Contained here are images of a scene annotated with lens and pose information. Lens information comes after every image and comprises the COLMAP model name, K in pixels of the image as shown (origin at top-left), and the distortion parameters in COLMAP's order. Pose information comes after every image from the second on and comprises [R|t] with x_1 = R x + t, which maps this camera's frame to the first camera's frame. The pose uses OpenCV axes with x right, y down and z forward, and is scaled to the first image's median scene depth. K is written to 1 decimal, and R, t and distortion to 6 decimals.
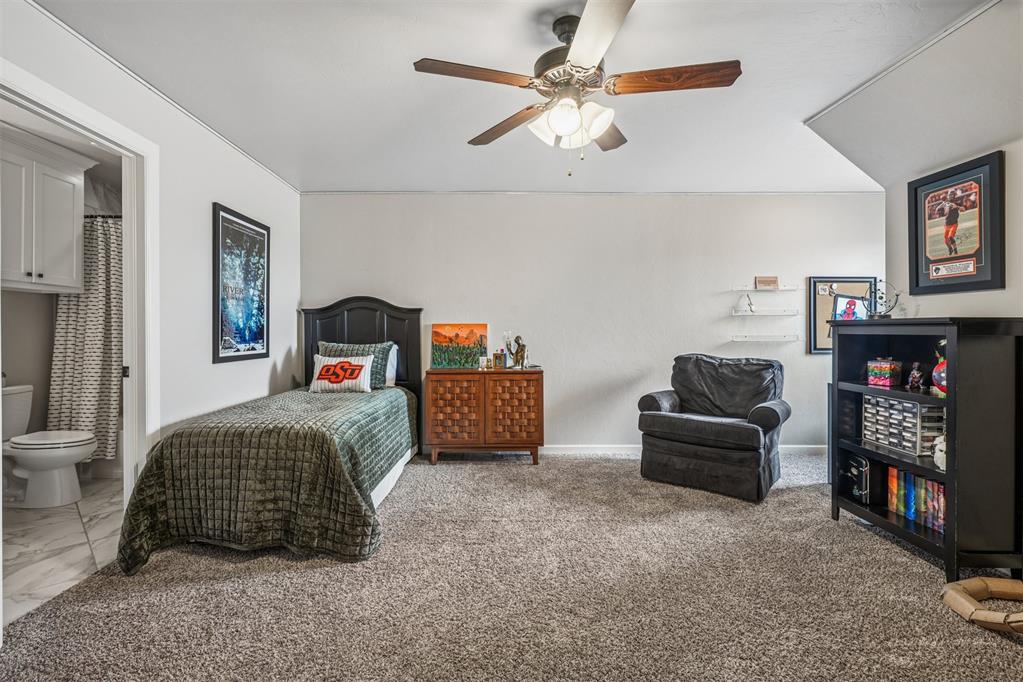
lens RADIAL K [[463.9, 0, 512.2], [0, 463.9, 337.4], [0, 0, 1]] dist [0.002247, 0.000250]
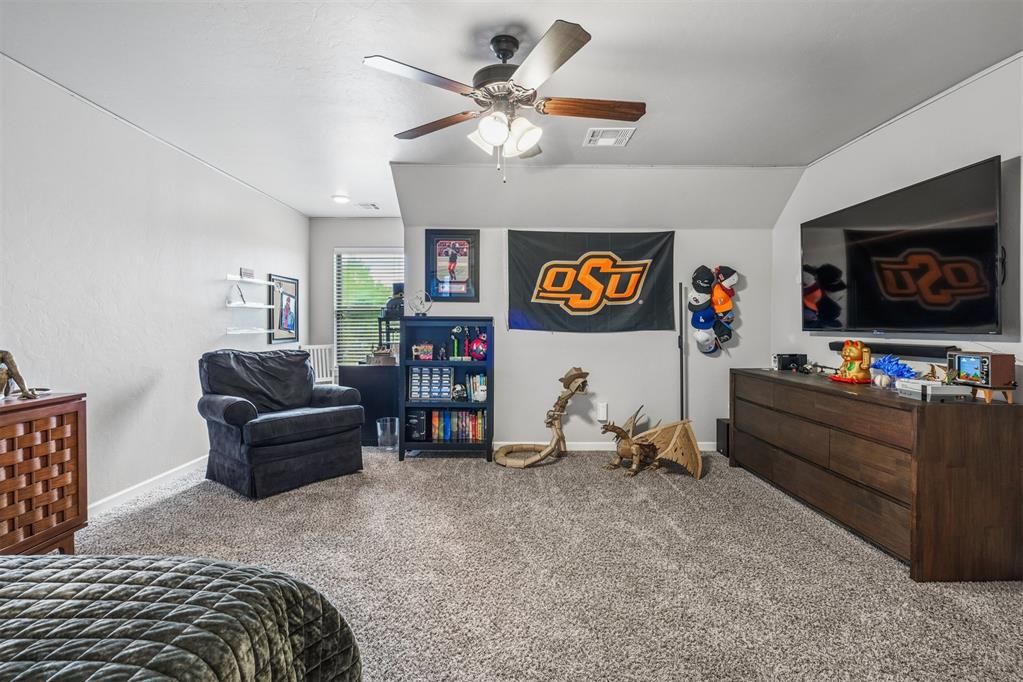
lens RADIAL K [[458.3, 0, 510.4], [0, 458.3, 334.4], [0, 0, 1]] dist [0.002918, 0.000015]
pose [[0.024136, -0.022136, 0.999464, -0.719028], [0.009258, 0.999717, 0.021918, -0.009894], [-0.999666, 0.008725, 0.024335, 0.711014]]
